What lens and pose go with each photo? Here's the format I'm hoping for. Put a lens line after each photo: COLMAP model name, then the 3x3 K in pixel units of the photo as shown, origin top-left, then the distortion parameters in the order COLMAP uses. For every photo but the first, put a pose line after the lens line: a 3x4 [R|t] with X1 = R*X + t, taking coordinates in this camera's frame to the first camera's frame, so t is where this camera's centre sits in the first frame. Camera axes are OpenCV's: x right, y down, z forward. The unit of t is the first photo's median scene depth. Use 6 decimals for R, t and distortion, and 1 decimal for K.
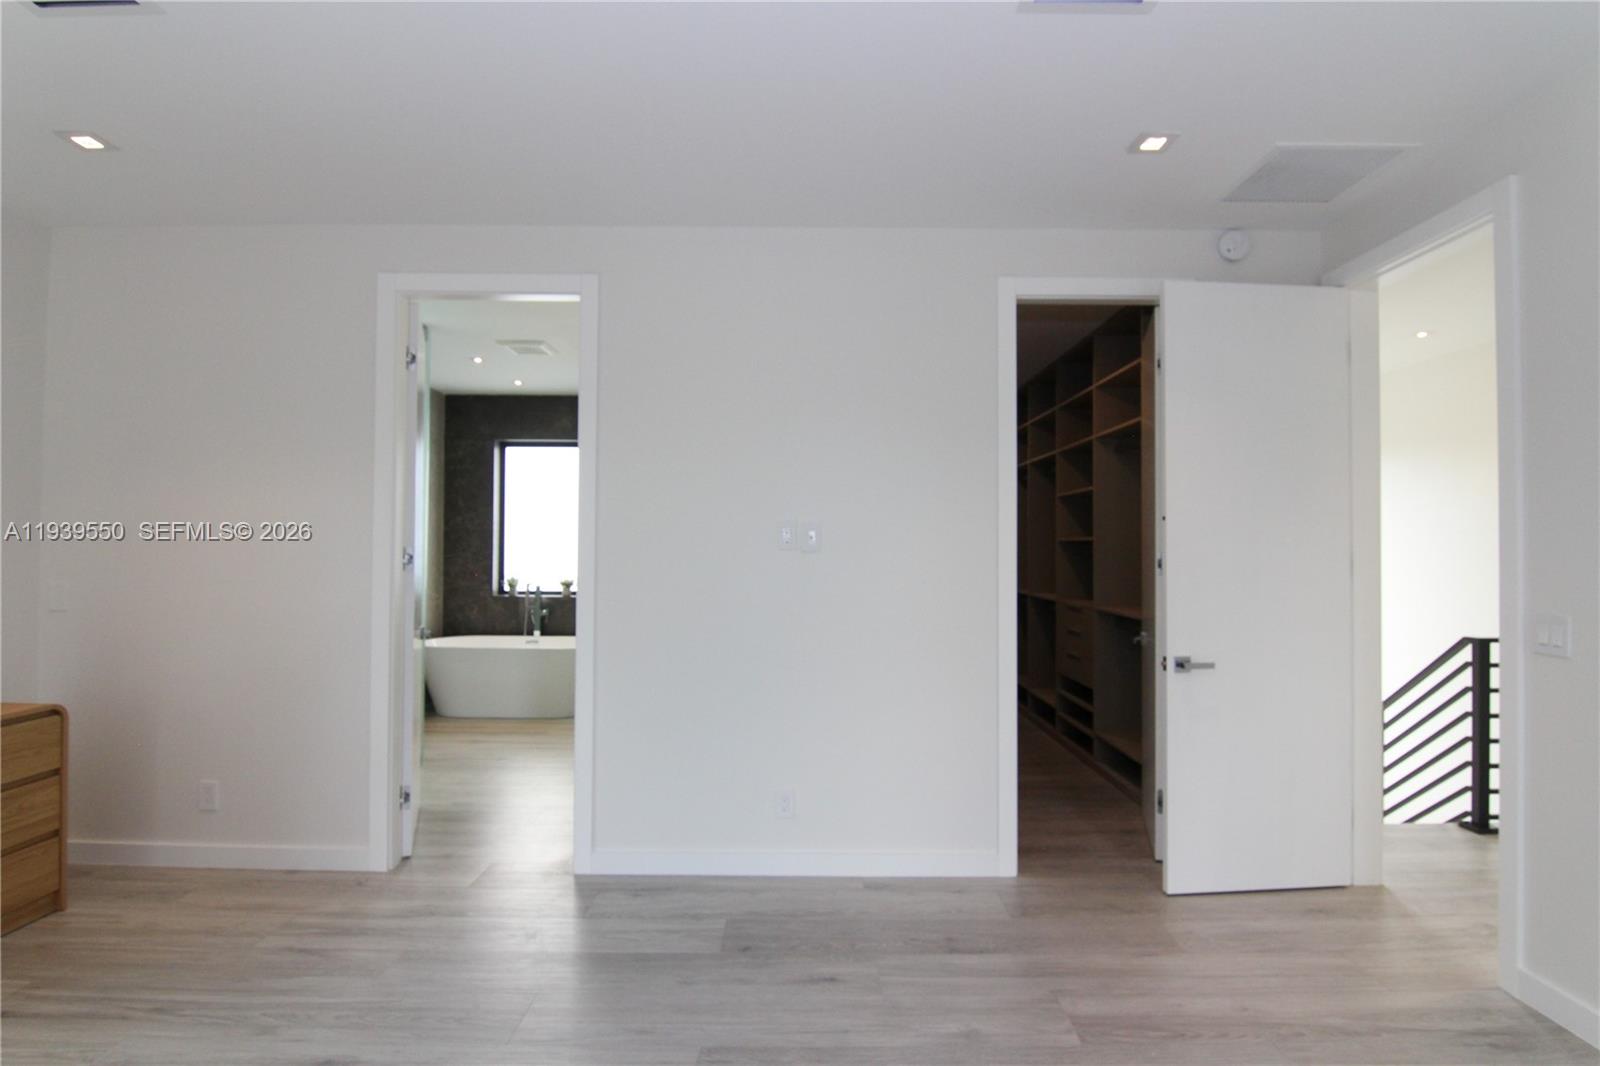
lens RADIAL K [[815.9, 0, 800.0], [0, 815.9, 533.0], [0, 0, 1]] dist [0.018164, -0.029976]
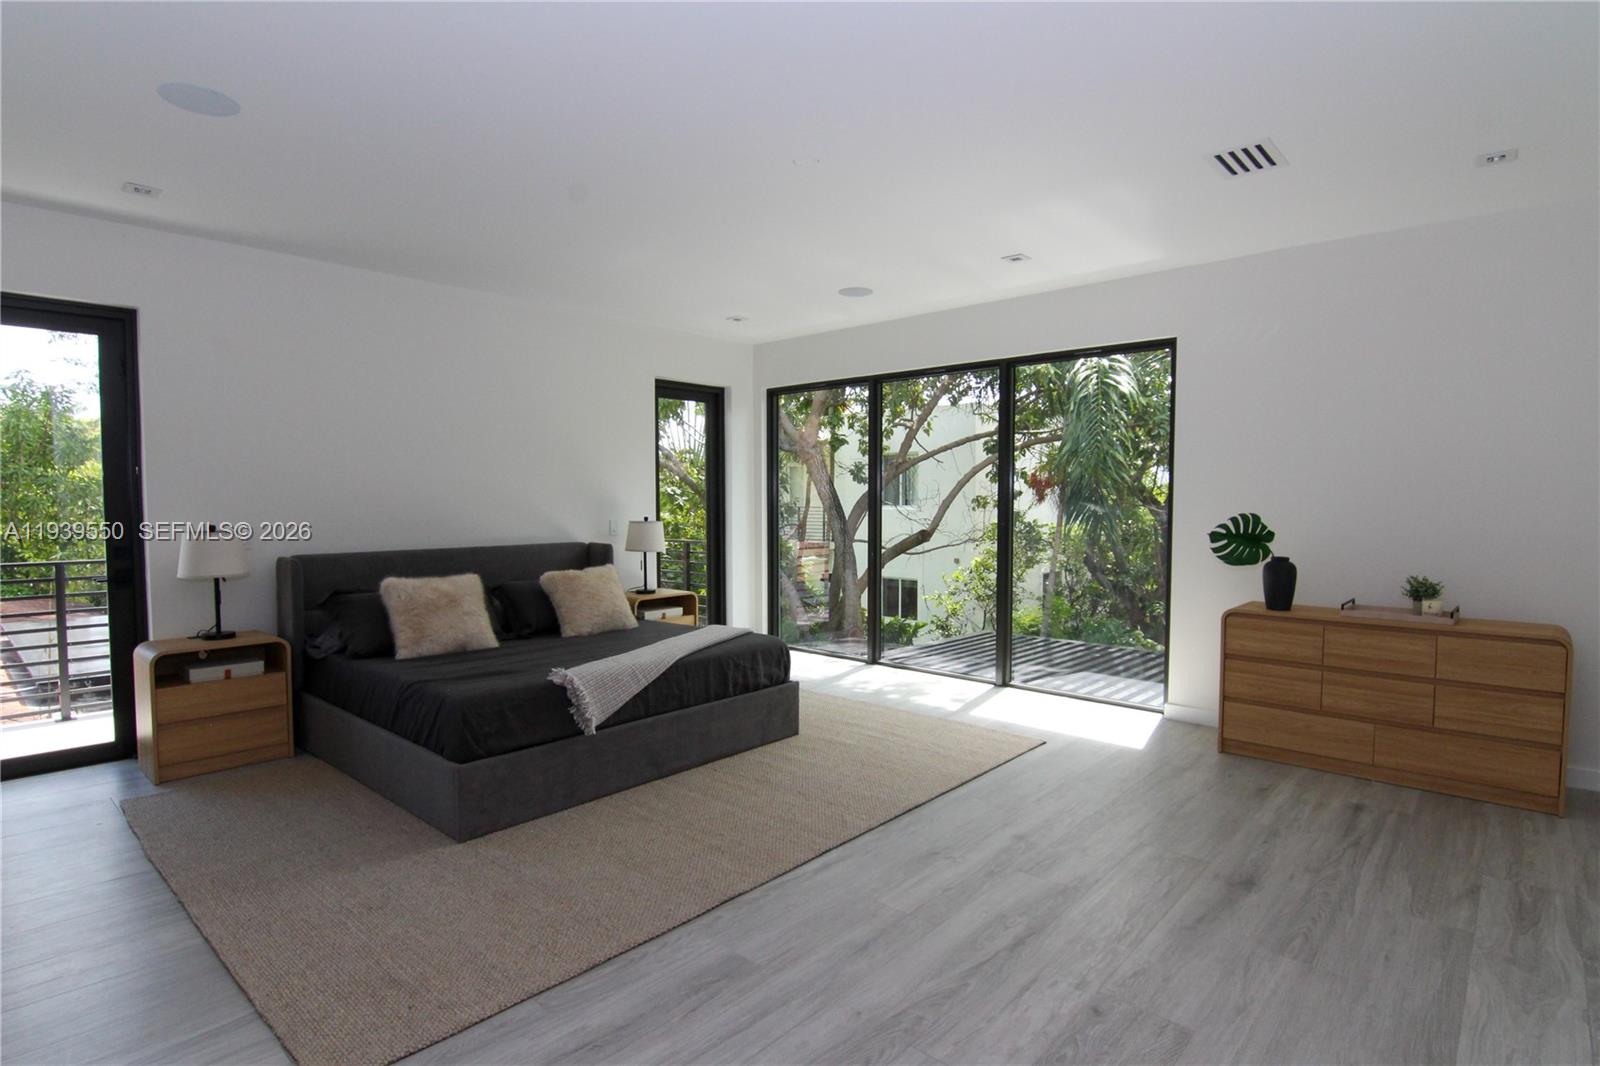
lens RADIAL K [[815.9, 0, 800.0], [0, 815.9, 533.0], [0, 0, 1]] dist [0.018164, -0.029976]
pose [[-0.672195, 0.031164, -0.739718, 0.698818], [0.012225, 0.999445, 0.030998, 0.017295], [0.740273, 0.011794, -0.672203, 1.043951]]
